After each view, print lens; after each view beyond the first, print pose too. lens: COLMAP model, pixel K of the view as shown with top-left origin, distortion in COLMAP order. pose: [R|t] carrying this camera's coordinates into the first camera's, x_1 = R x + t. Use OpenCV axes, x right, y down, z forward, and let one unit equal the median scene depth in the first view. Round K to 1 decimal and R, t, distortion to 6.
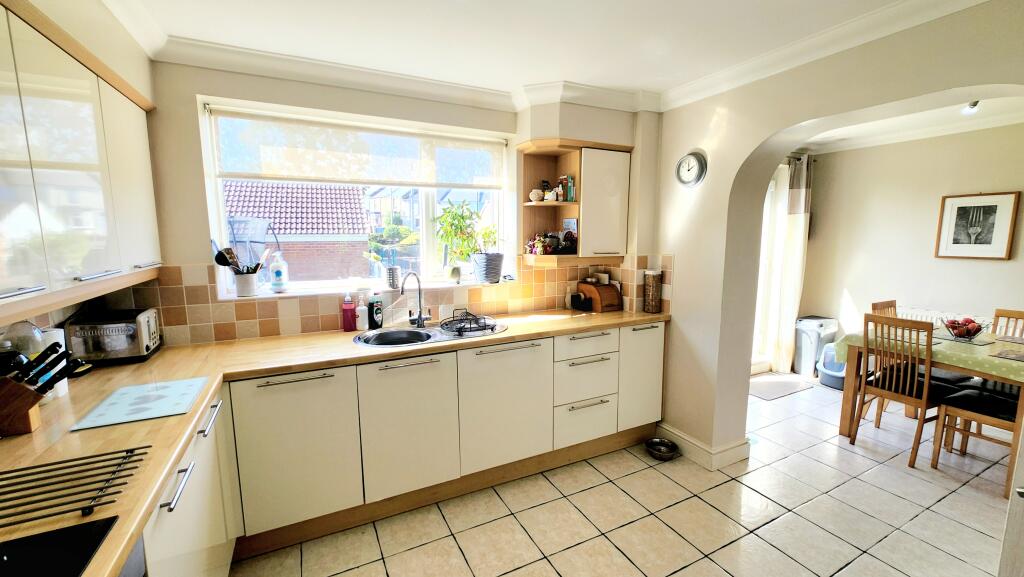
lens RADIAL K [[407.4, 0, 522.3], [0, 407.4, 291.9], [0, 0, 1]] dist [0.000129, 0.000136]
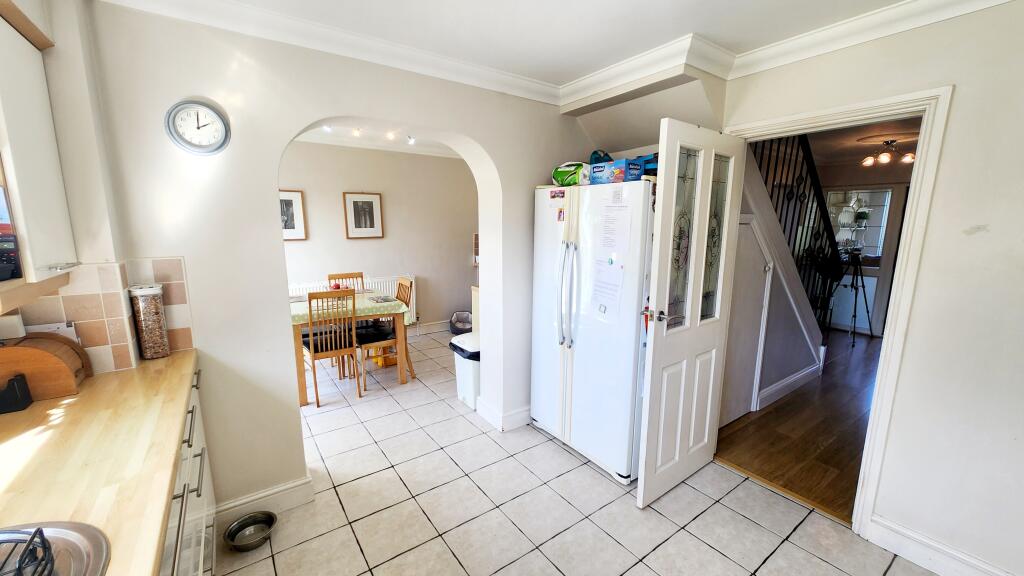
lens RADIAL K [[407.4, 0, 522.3], [0, 407.4, 291.4], [0, 0, 1]] dist [0.000129, 0.000136]
pose [[-0.139127, -0.174859, 0.974714, -0.336070], [0.145260, 0.970036, 0.194754, -0.084540], [-0.979563, 0.168683, -0.109558, 0.554508]]
